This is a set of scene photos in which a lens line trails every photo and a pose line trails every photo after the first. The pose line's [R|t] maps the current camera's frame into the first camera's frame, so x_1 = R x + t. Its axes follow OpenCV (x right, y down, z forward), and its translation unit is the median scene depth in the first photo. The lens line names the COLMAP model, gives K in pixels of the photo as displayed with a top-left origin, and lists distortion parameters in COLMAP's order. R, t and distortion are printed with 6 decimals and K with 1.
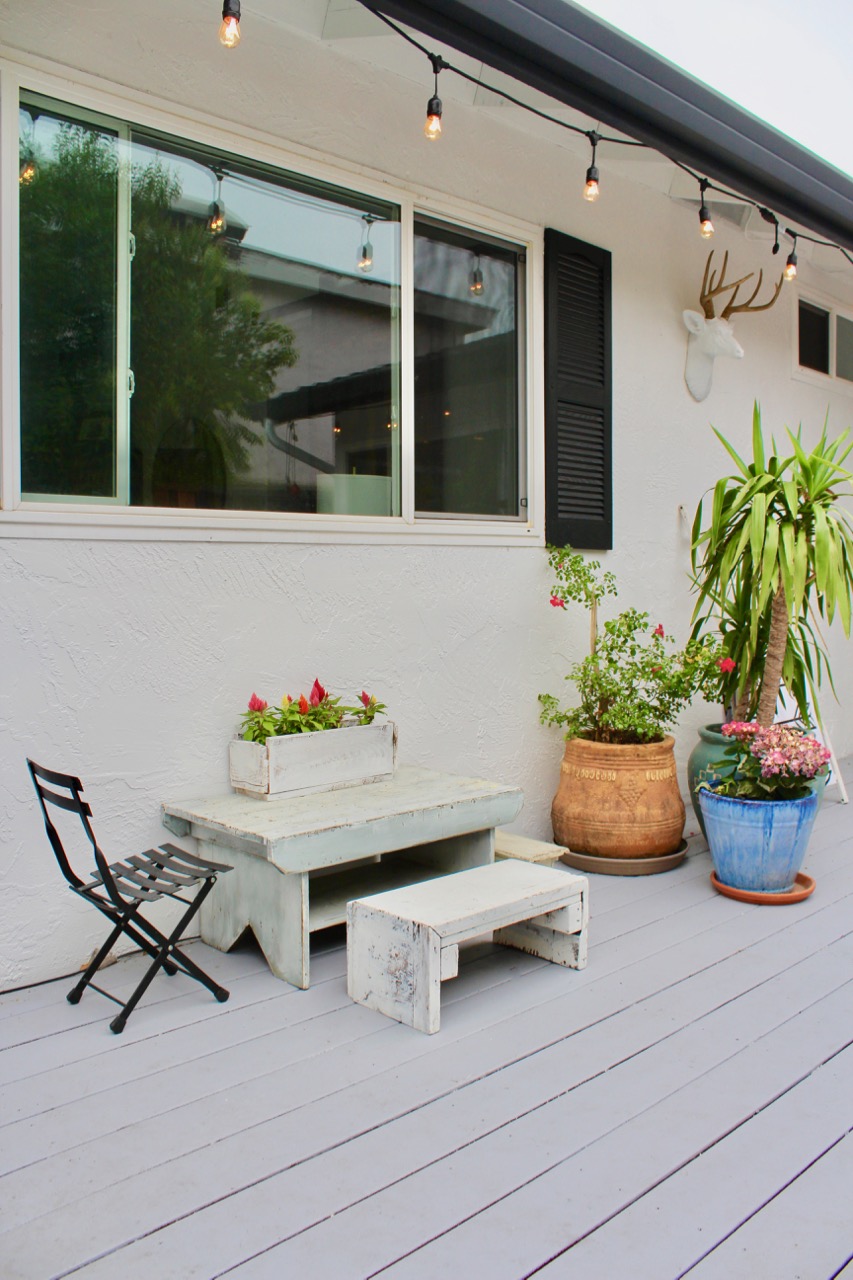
lens RADIAL K [[1072.0, 0, 427.8], [0, 1072.0, 633.6], [0, 0, 1]] dist [-0.089403, 0.002332]
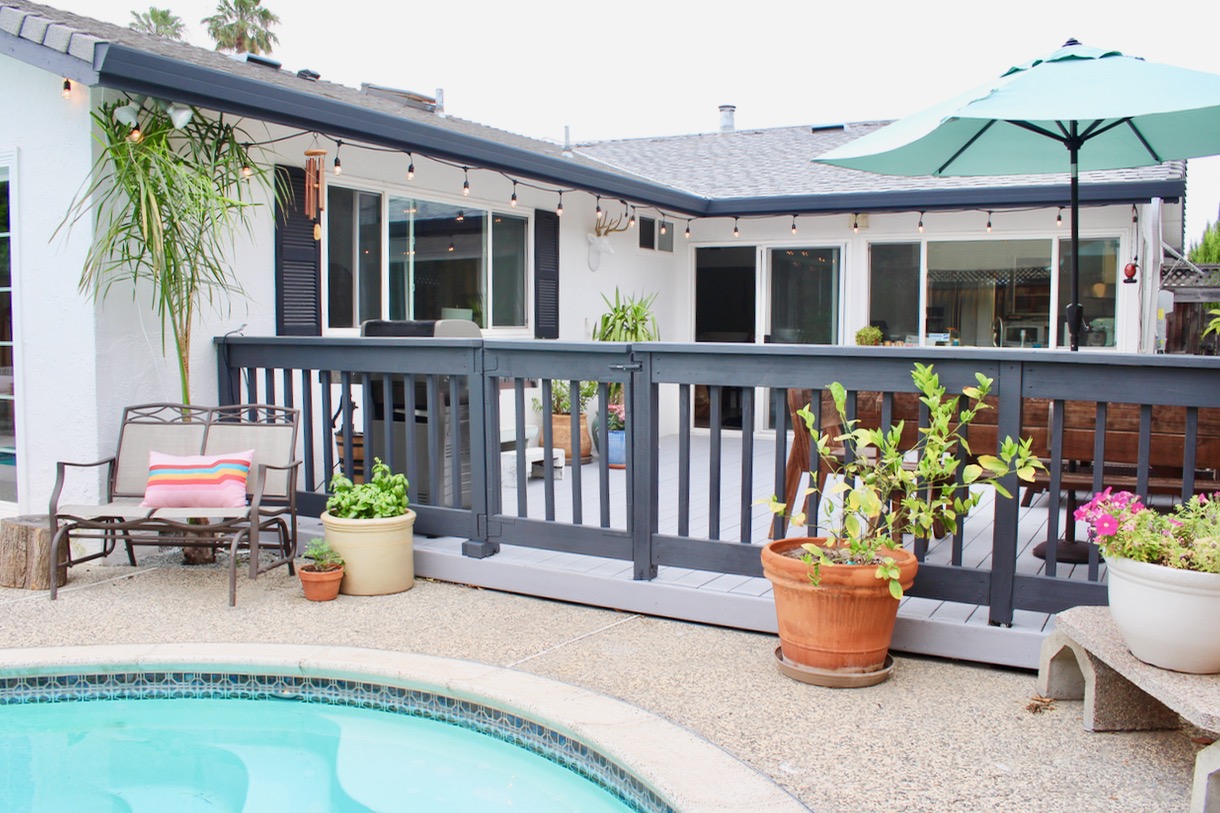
lens RADIAL K [[1021.7, 0, 610.4], [0, 1021.7, 405.8], [0, 0, 1]] dist [-0.089403, 0.002332]
pose [[0.961155, -0.011486, 0.275770, -0.403529], [0.005846, 0.999757, 0.021265, 0.028071], [-0.275947, -0.018827, 0.960988, -1.419933]]
